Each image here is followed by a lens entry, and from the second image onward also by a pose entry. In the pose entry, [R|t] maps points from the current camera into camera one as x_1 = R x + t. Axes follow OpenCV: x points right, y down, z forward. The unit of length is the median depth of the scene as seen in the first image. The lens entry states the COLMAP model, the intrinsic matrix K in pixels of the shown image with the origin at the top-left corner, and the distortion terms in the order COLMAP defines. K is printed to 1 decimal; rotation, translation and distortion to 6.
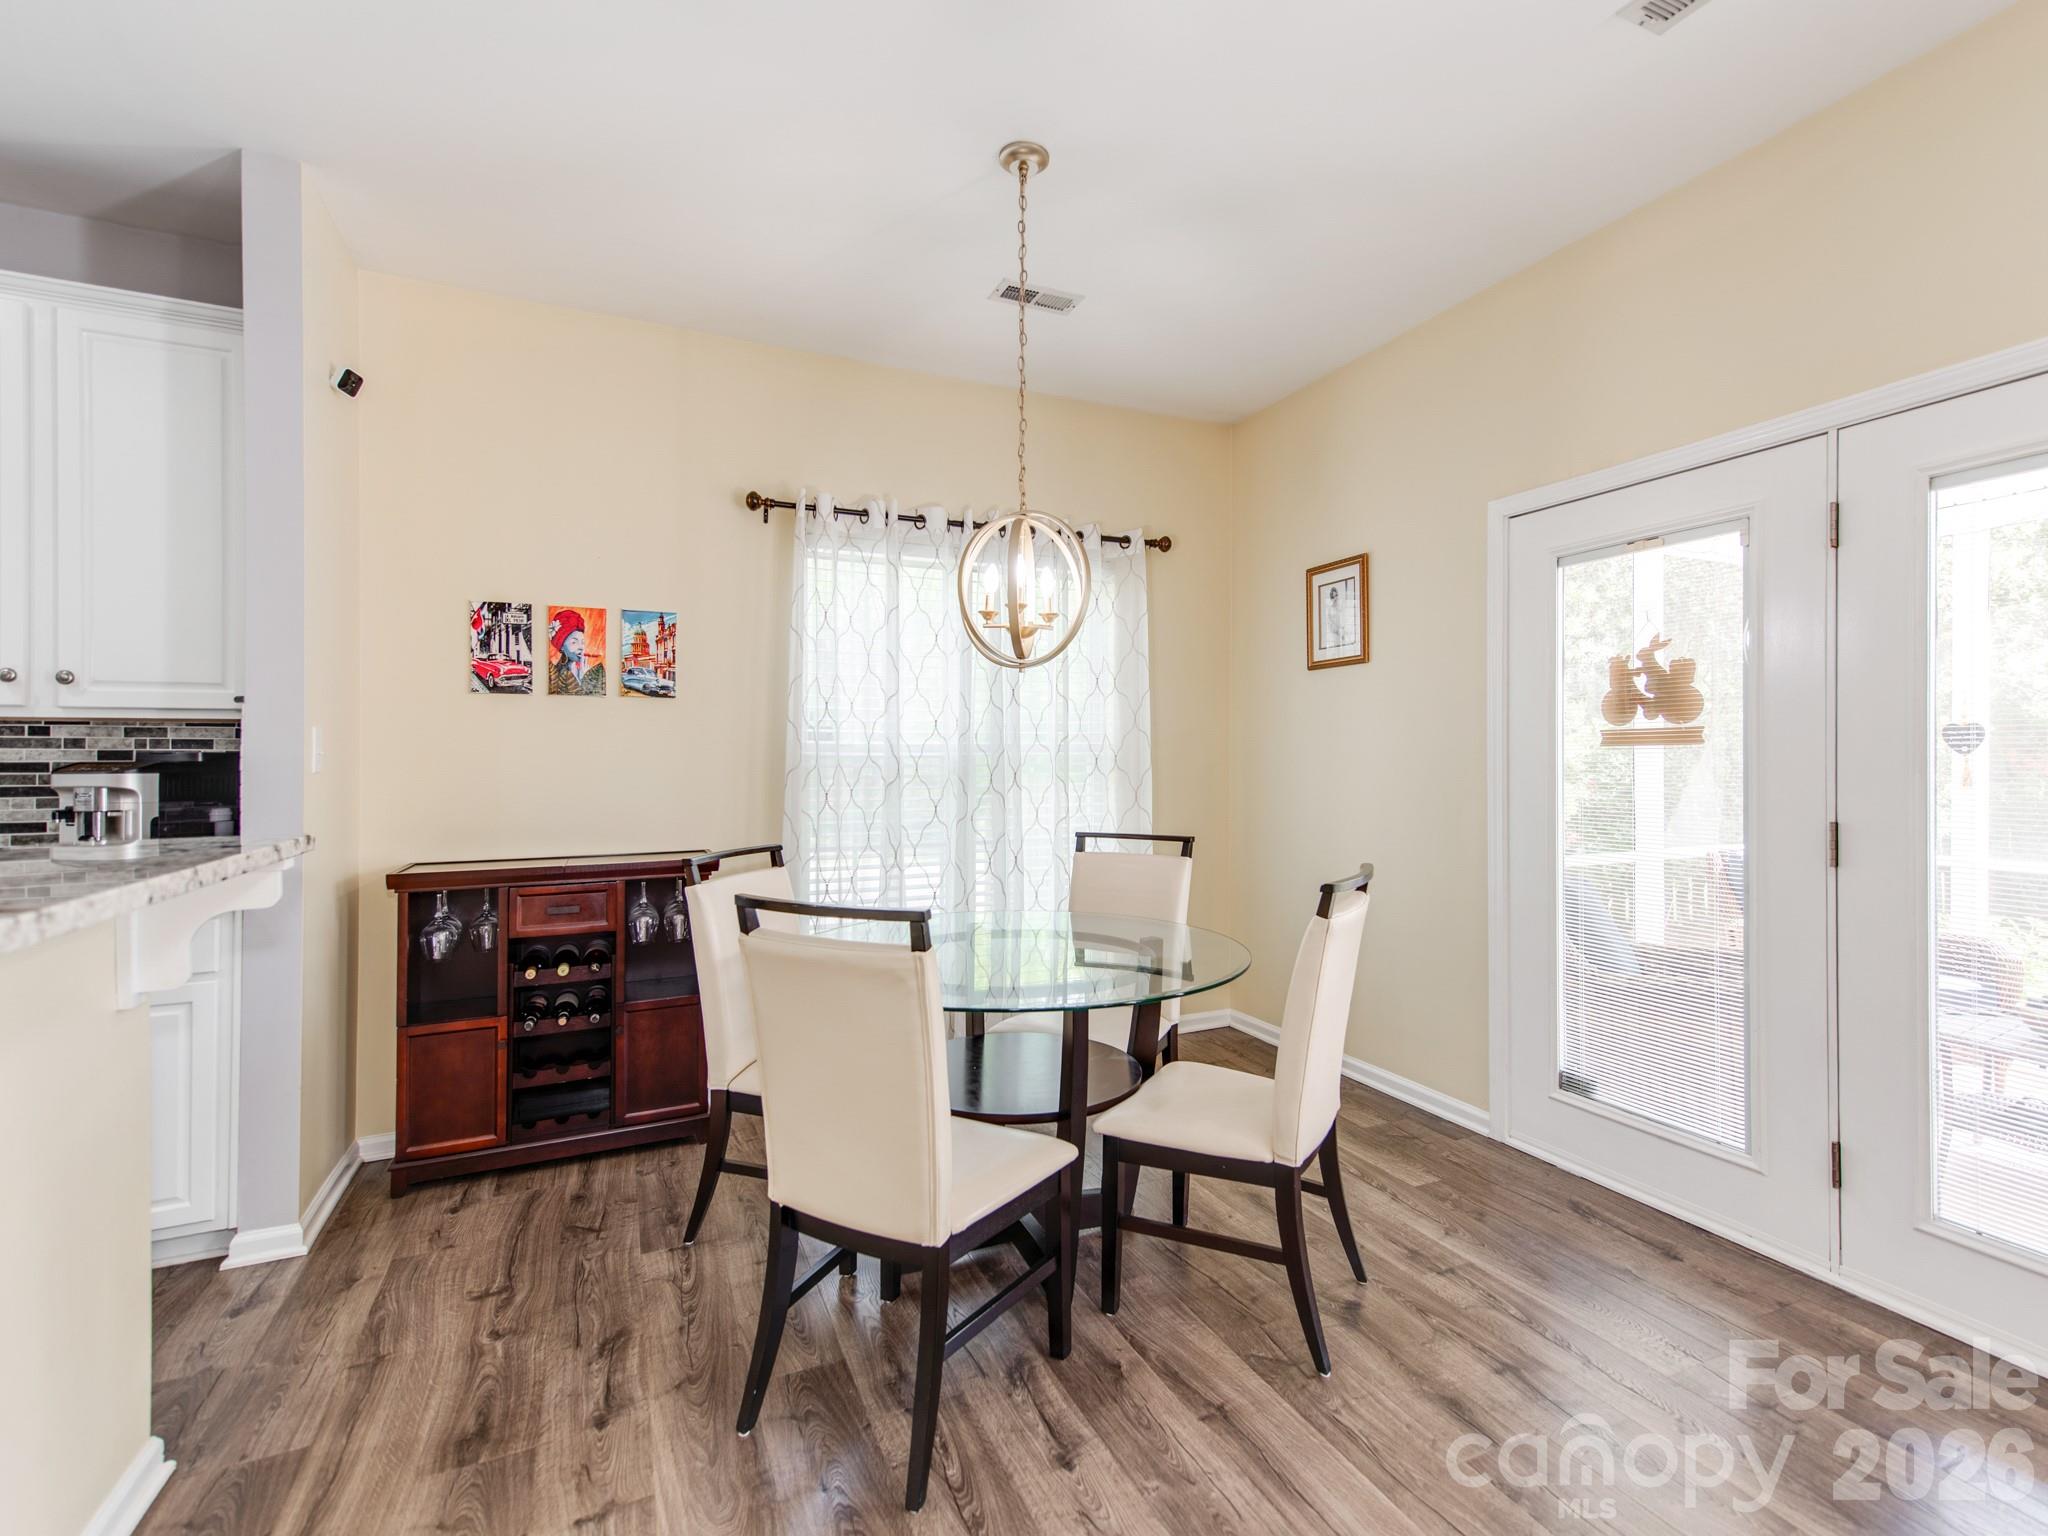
lens RADIAL K [[939.1, 0, 1045.7], [0, 939.1, 757.4], [0, 0, 1]] dist [0.022875, -0.002087]
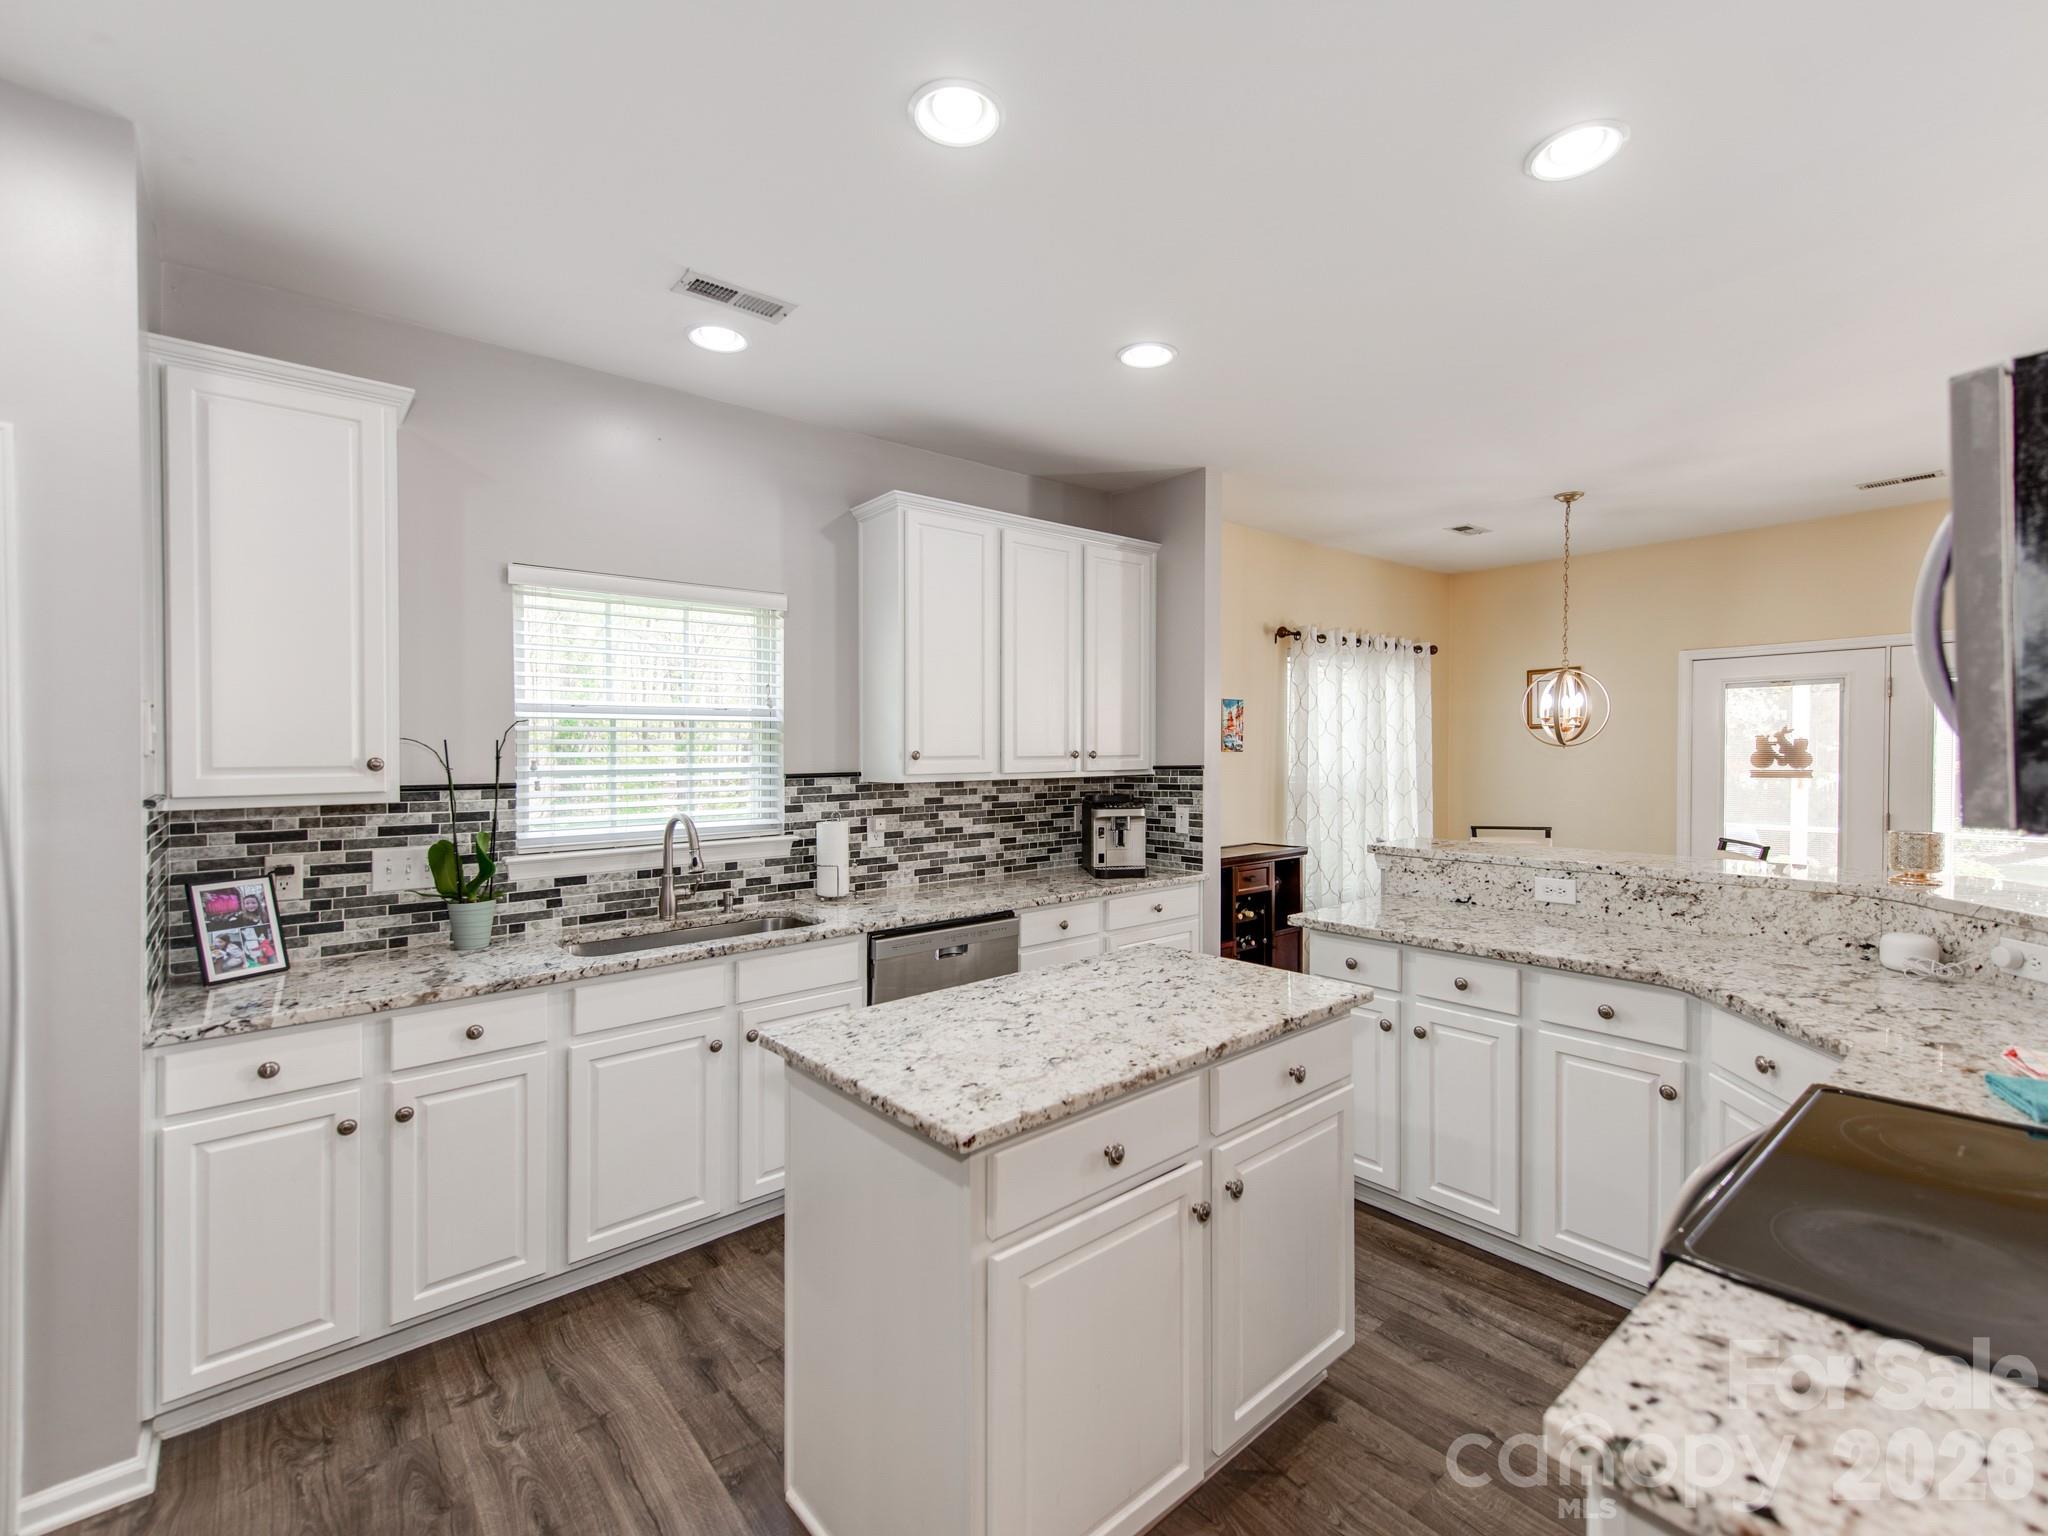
lens RADIAL K [[890.1, 0, 1043.8], [0, 890.1, 759.8], [0, 0, 1]] dist [0.024016, -0.003792]
pose [[0.969991, -0.010466, 0.242916, -1.268998], [0.008553, 0.999924, 0.008931, -0.075055], [-0.242991, -0.006585, 0.970006, -0.489013]]
